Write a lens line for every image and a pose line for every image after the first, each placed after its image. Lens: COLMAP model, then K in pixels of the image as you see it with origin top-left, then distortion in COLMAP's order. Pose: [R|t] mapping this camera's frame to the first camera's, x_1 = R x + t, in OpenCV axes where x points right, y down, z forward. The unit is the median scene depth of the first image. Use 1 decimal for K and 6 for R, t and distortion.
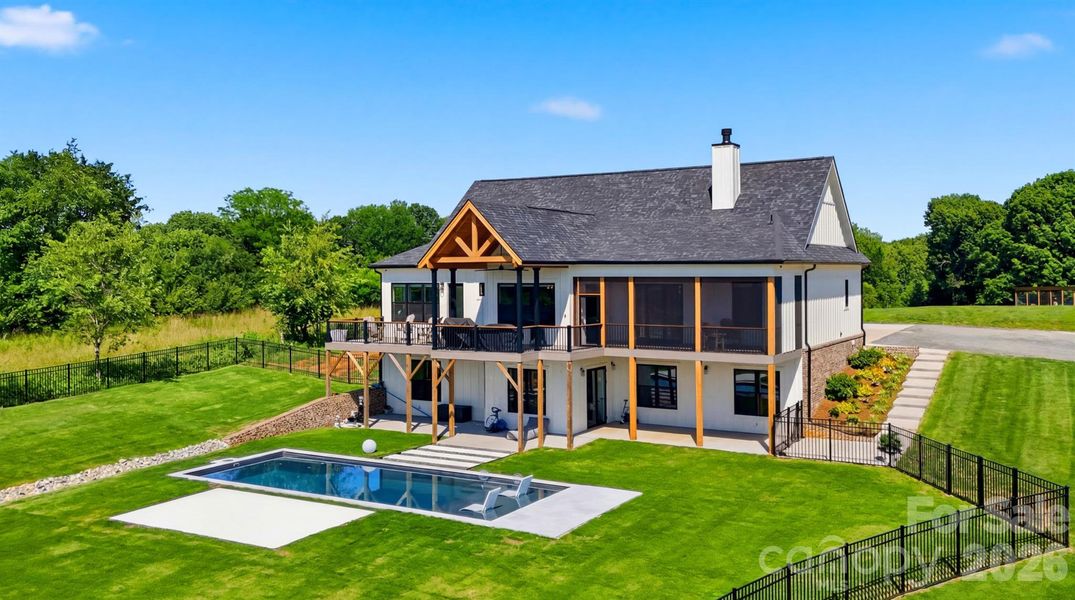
lens RADIAL K [[926.3, 0, 537.5], [0, 926.3, 300.0], [0, 0, 1]] dist [0.003704, 0.005059]
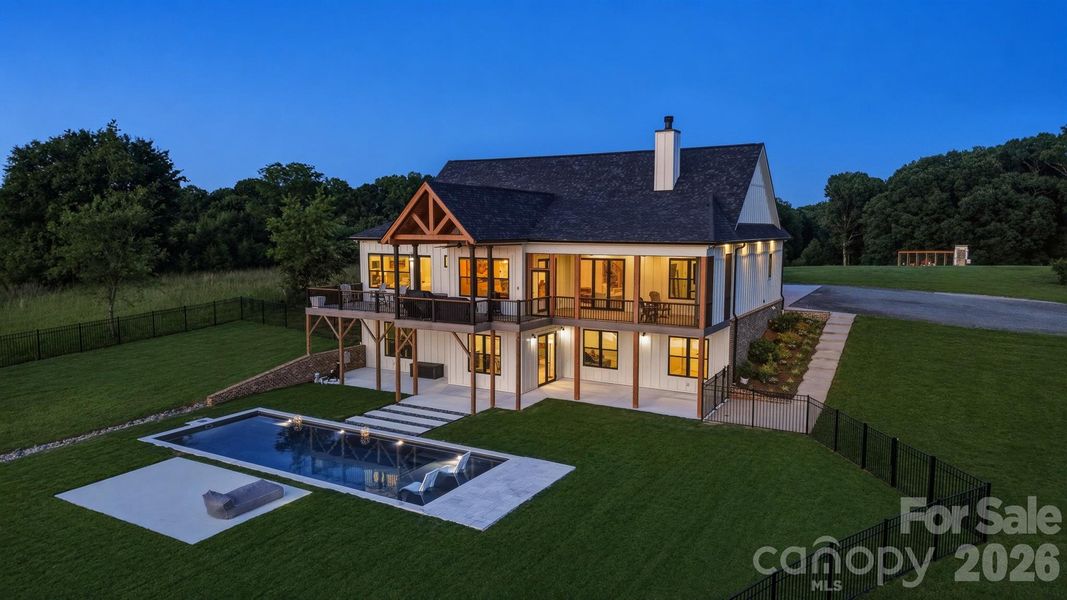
lens RADIAL K [[692.7, 0, 535.7], [0, 692.7, 321.7], [0, 0, 1]] dist [-0.005442, -0.002124]
pose [[0.999897, 0.008456, 0.011632, 0.043461], [-0.009640, 0.994340, 0.105806, -0.031187], [-0.010671, -0.105907, 0.994319, 0.179518]]
